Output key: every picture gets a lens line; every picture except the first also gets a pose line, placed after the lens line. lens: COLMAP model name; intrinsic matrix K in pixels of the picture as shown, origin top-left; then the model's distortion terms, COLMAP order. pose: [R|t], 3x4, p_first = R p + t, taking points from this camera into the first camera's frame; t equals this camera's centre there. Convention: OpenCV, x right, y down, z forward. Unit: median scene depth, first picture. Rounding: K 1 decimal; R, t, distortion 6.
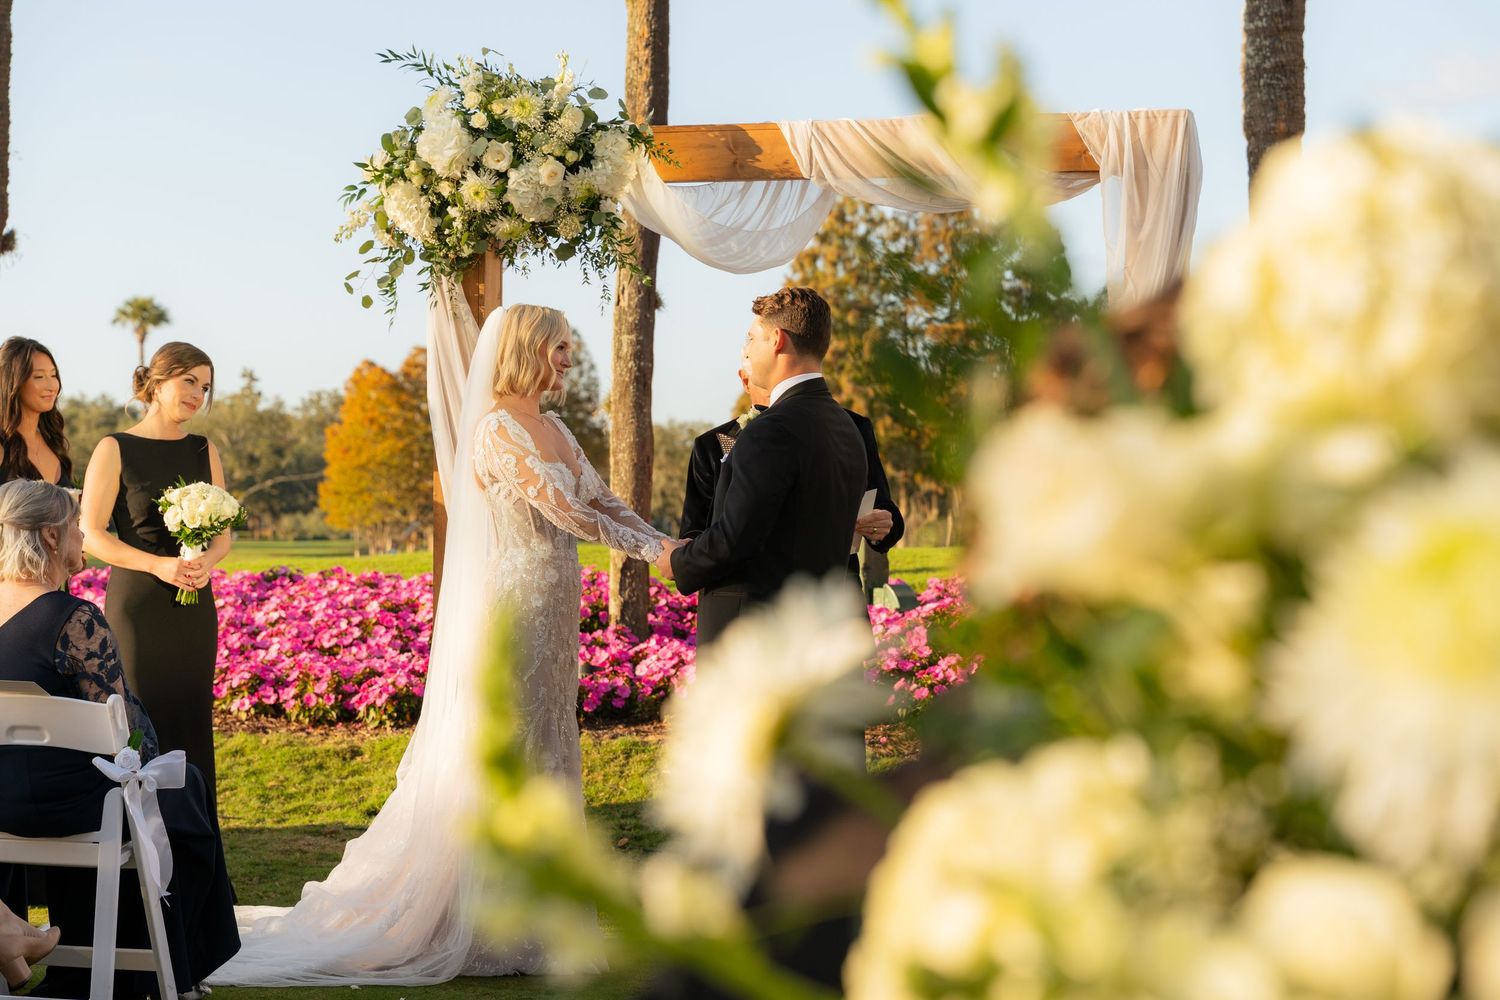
lens RADIAL K [[3050.1, 0, 382.7], [0, 3050.1, 498.7], [0, 0, 1]] dist [0.025680, 0.121129]
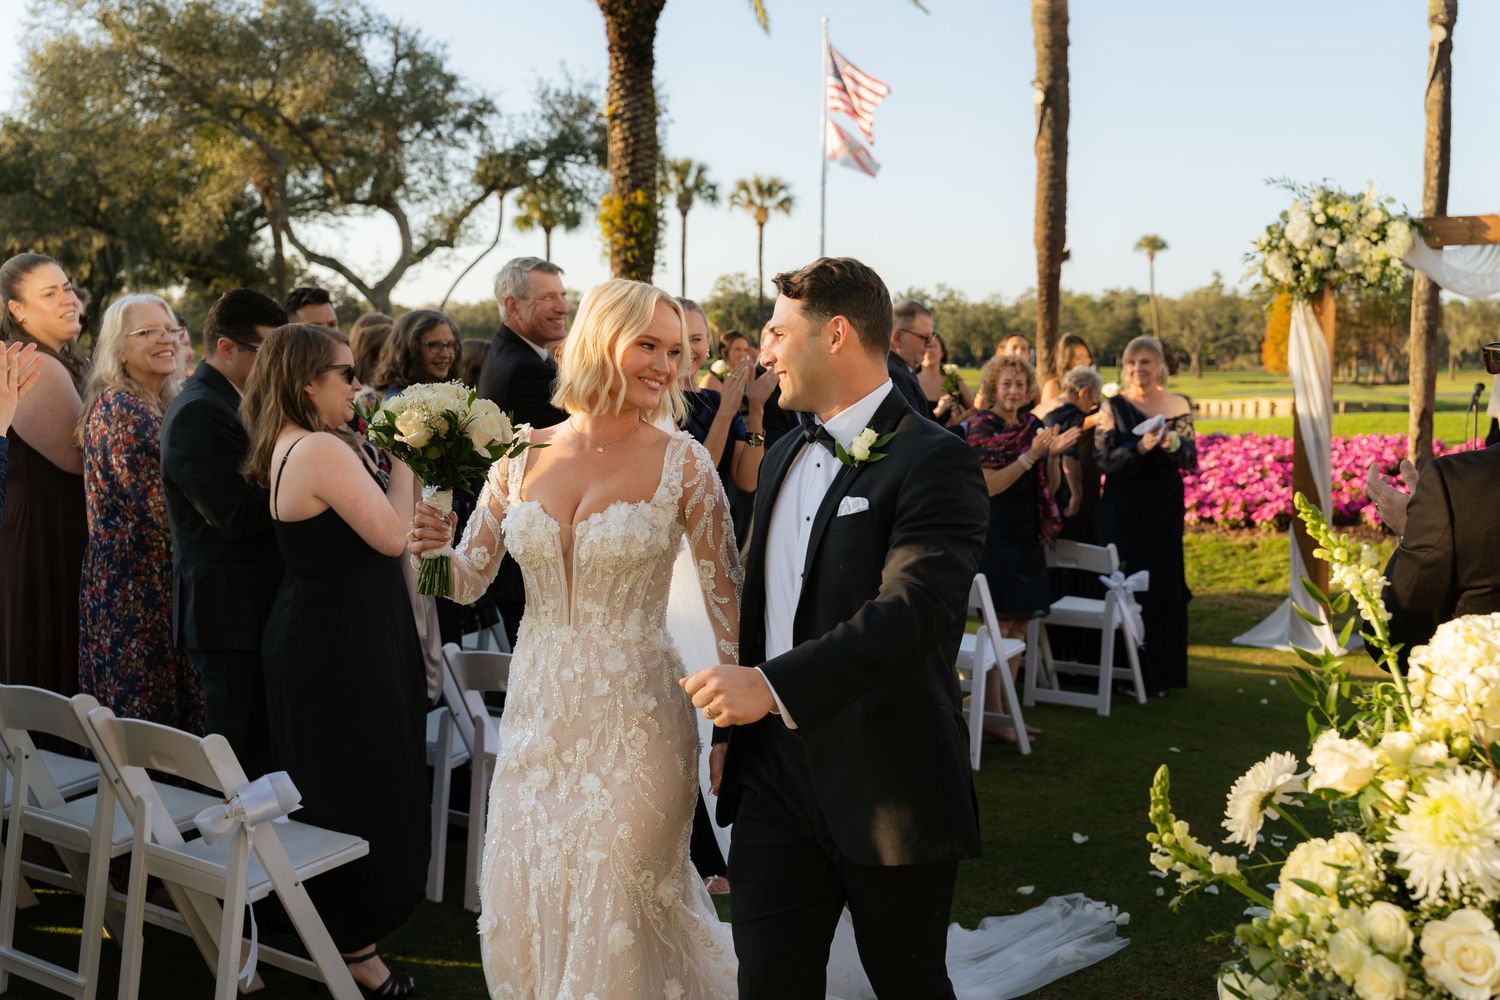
lens RADIAL K [[1728.7, 0, 748.7], [0, 1728.7, 477.3], [0, 0, 1]] dist [0.015770, 0.004134]
pose [[0.952952, 0.010885, -0.302927, 0.020780], [0.012038, 0.997208, 0.073701, -0.048577], [0.302883, -0.073880, 0.950160, -0.100919]]
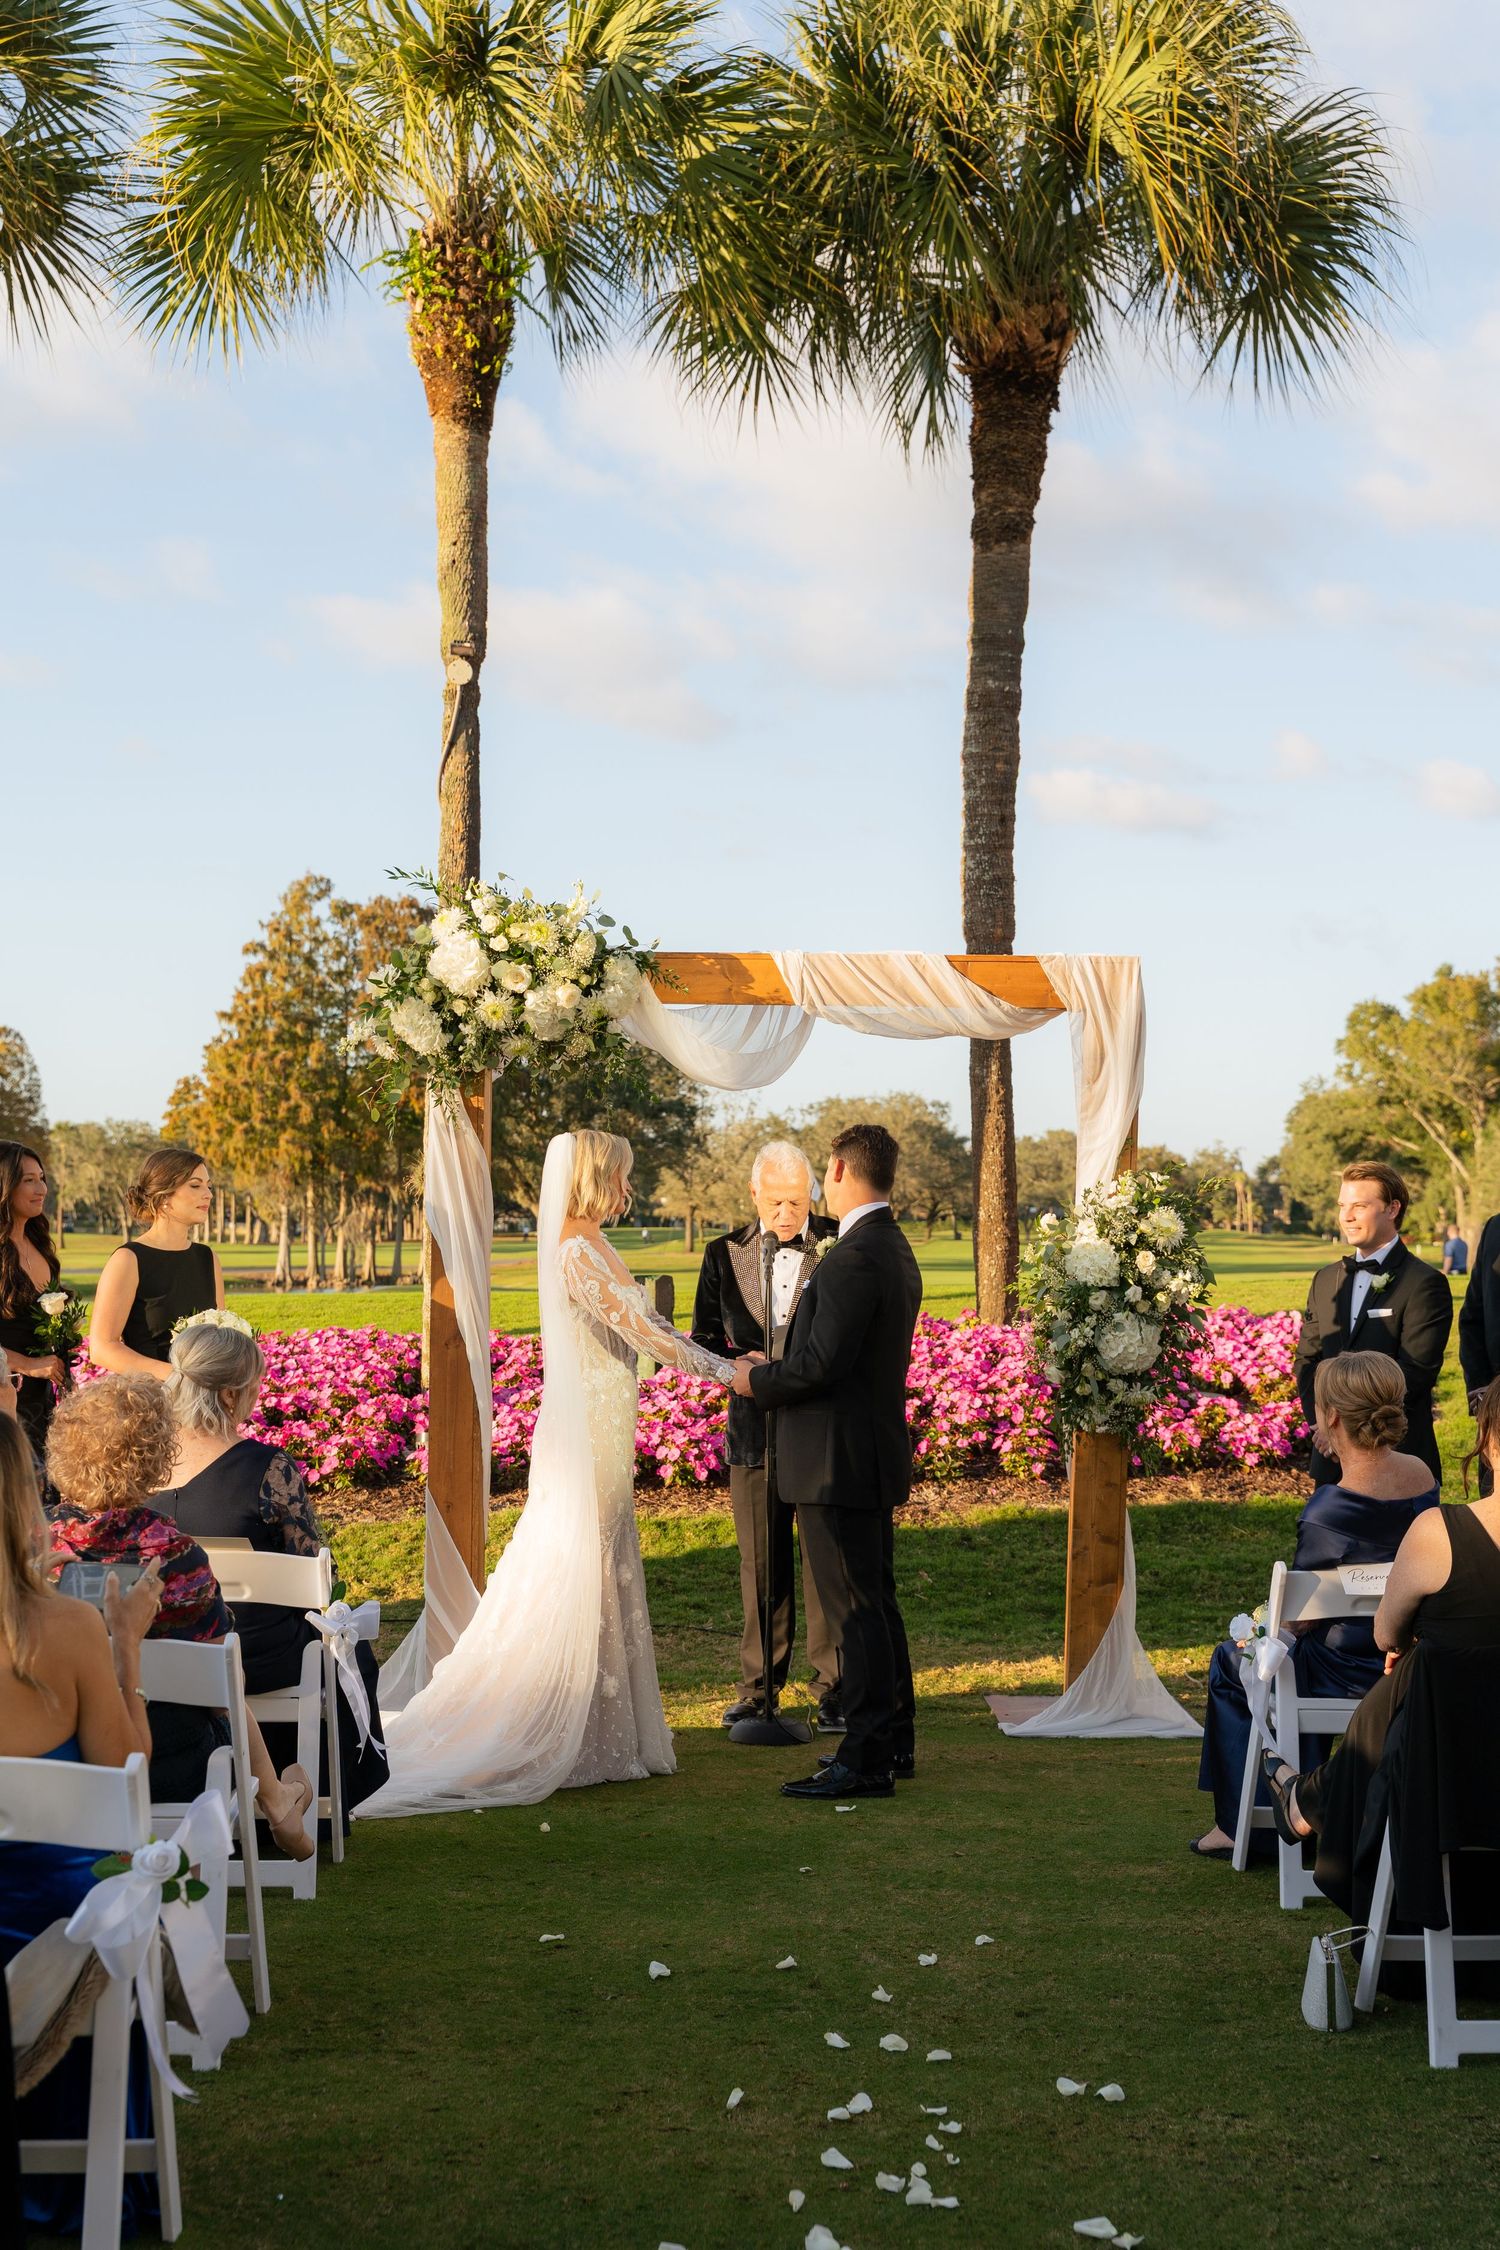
lens RADIAL K [[2817.7, 0, 786.9], [0, 2817.7, 1087.6], [0, 0, 1]] dist [-0.002366, 0.027951]
pose [[0.942636, 0.010046, 0.333672, -0.191470], [0.001796, 0.999380, -0.035163, -0.039869], [-0.333818, 0.033745, 0.942033, 0.061936]]
